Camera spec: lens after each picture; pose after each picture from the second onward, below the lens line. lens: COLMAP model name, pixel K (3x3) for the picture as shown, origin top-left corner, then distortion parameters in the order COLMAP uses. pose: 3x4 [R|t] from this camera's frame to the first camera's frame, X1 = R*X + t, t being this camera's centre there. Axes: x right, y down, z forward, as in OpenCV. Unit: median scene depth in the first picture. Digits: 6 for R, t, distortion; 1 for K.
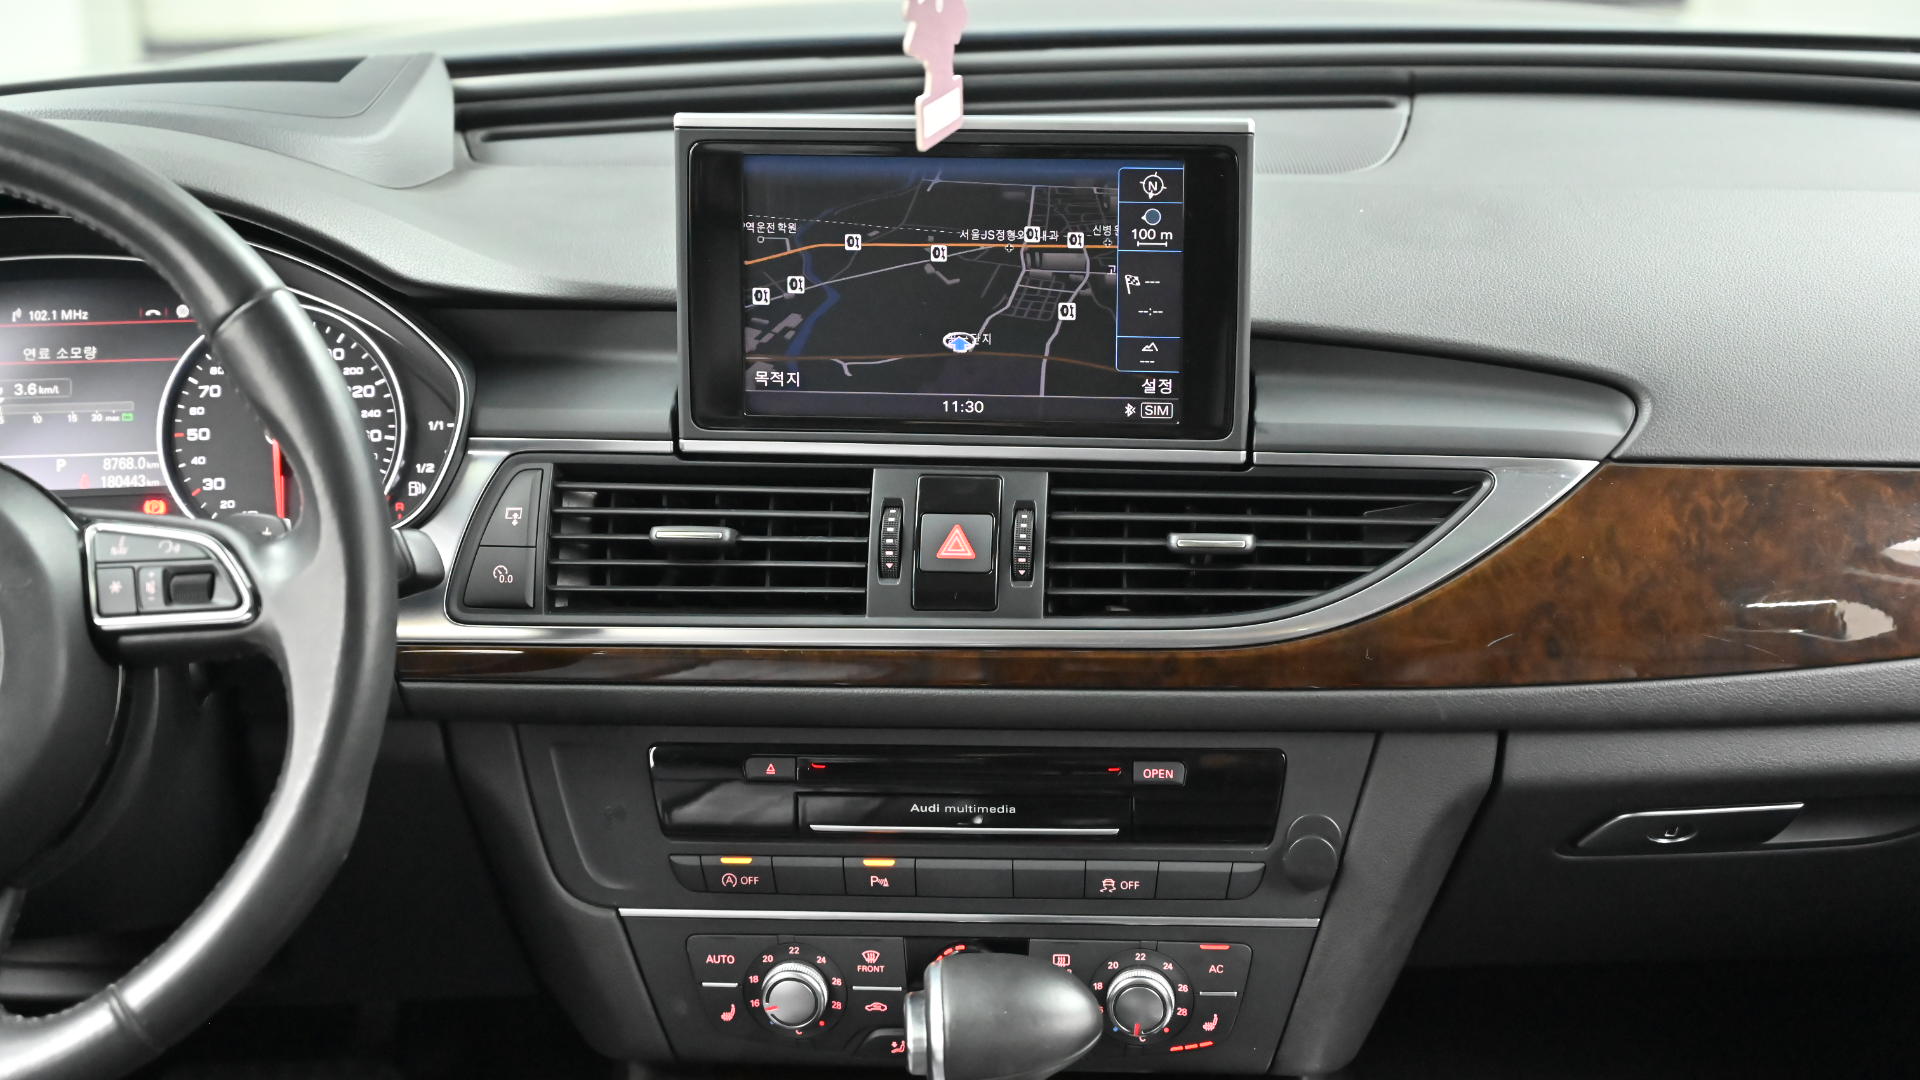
lens RADIAL K [[3261.9, 0, 918.0], [0, 3261.9, 542.0], [0, 0, 1]] dist [-0.010754, 0.000000]
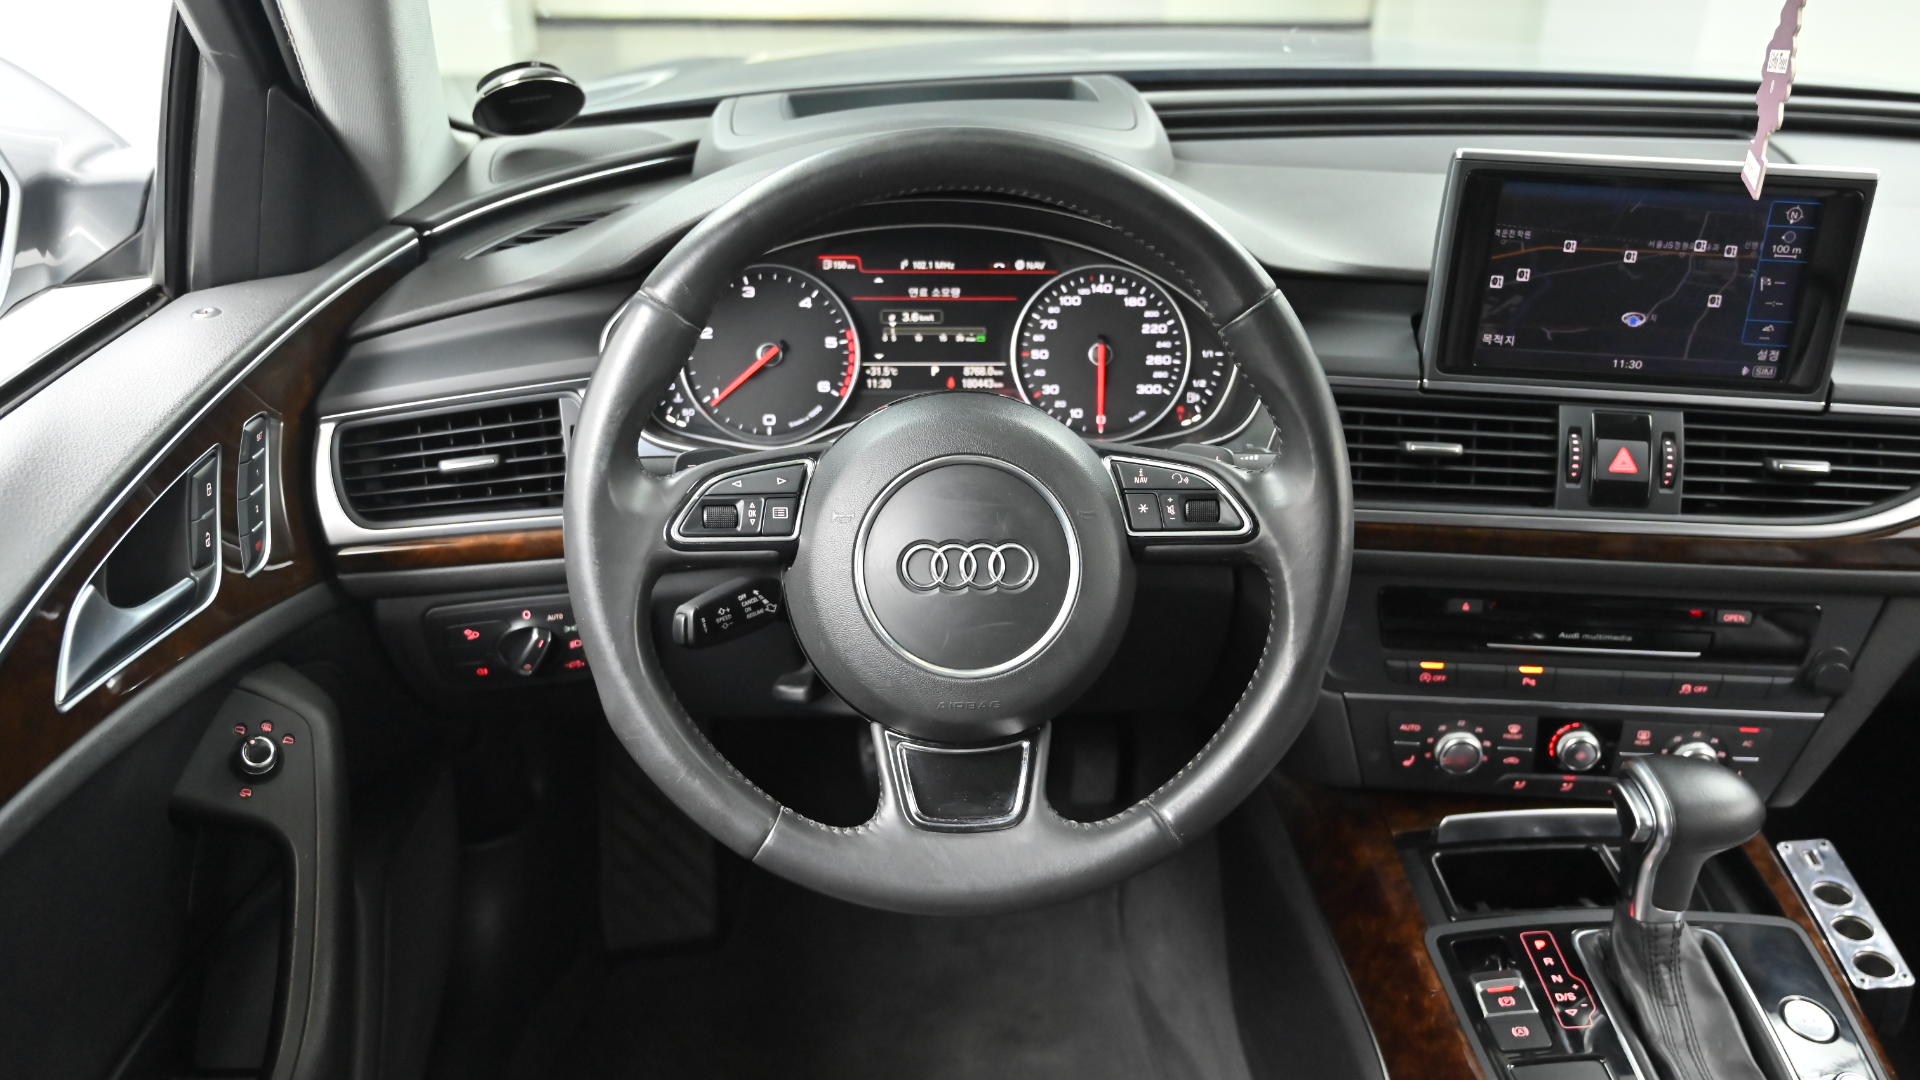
lens RADIAL K [[1613.4, 0, 951.7], [0, 1613.4, 539.3], [0, 0, 1]] dist [-0.002577, -0.011089]
pose [[0.997838, 0.021049, 0.062258, -0.320601], [-0.030424, 0.987651, 0.153688, -0.064416], [-0.058254, -0.155250, 0.986156, 0.303061]]
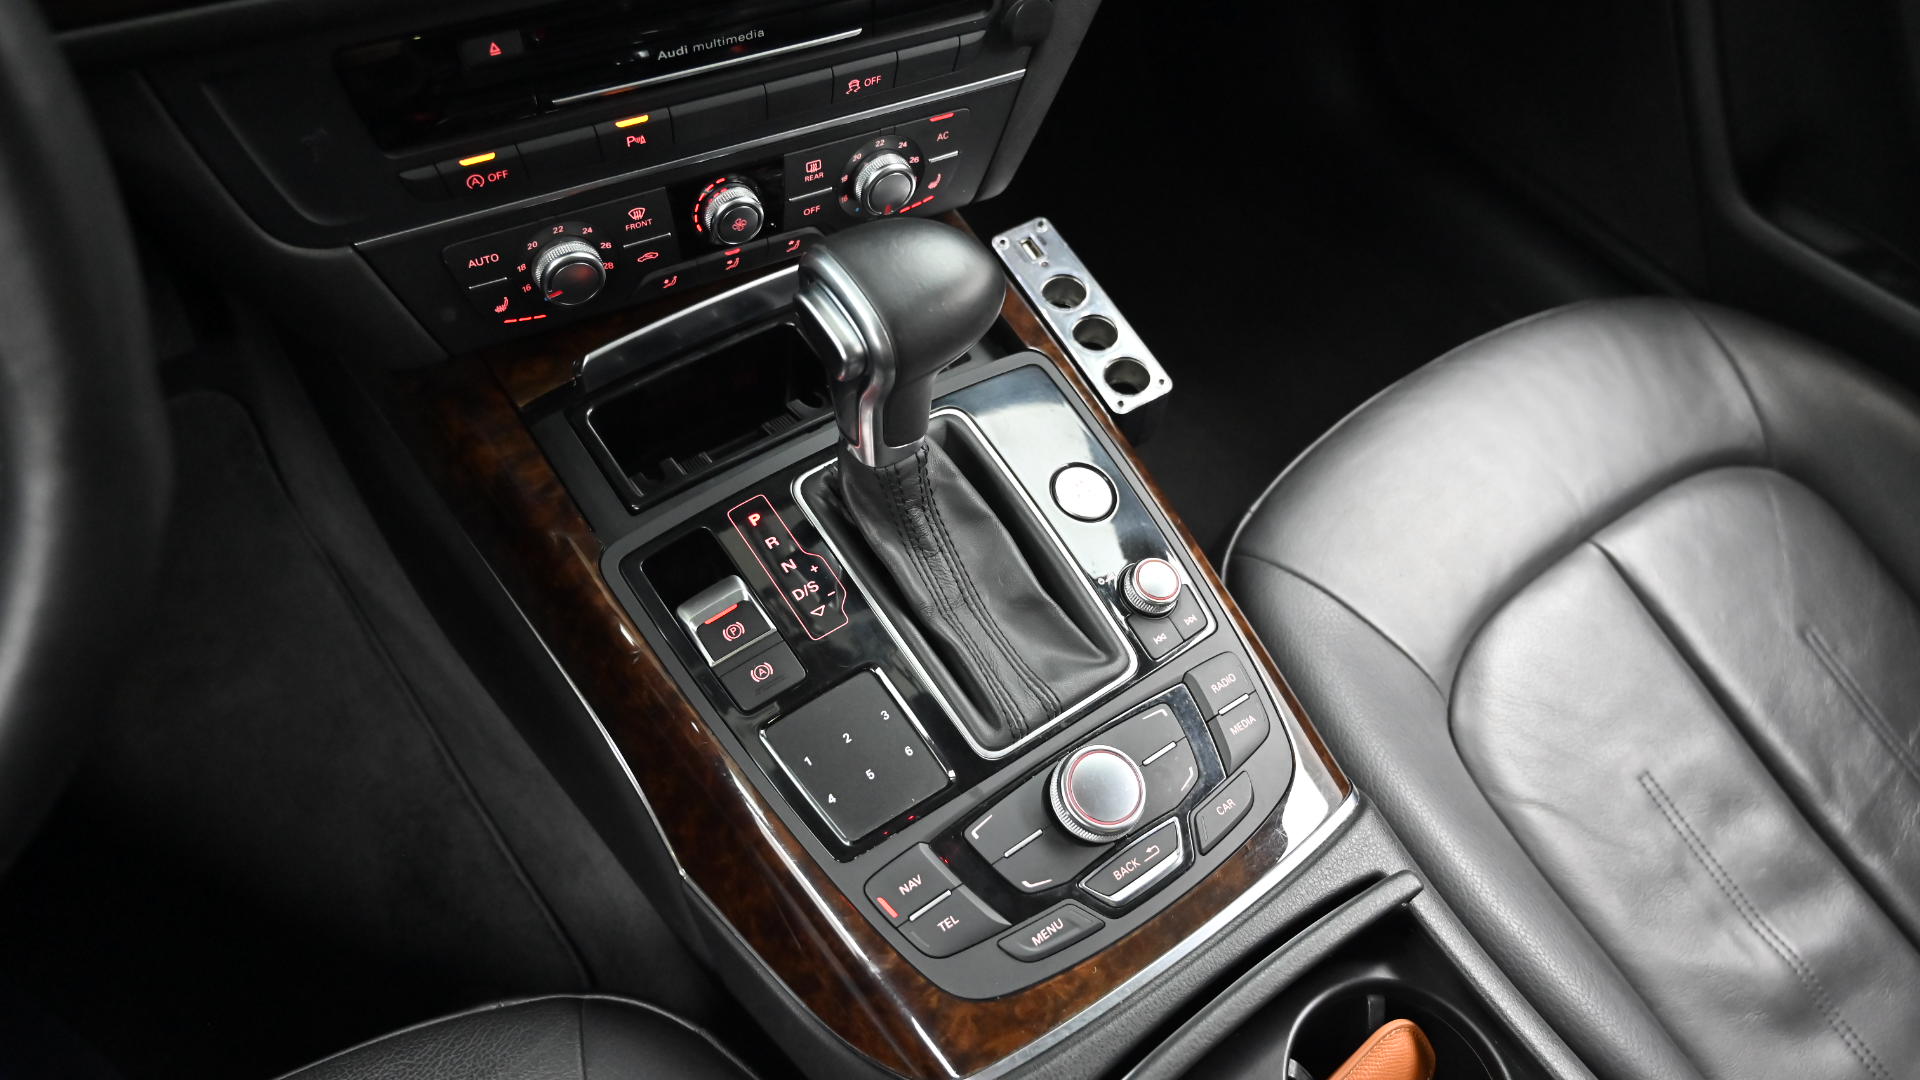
lens RADIAL K [[1285.8, 0, 953.5], [0, 1285.8, 539.0], [0, 0, 1]] dist [-0.006883, 0.006279]
pose [[0.812165, -0.404512, 0.420427, -0.140119], [0.063714, 0.777799, 0.625275, -0.032655], [-0.579939, -0.481039, 0.657474, 0.647097]]
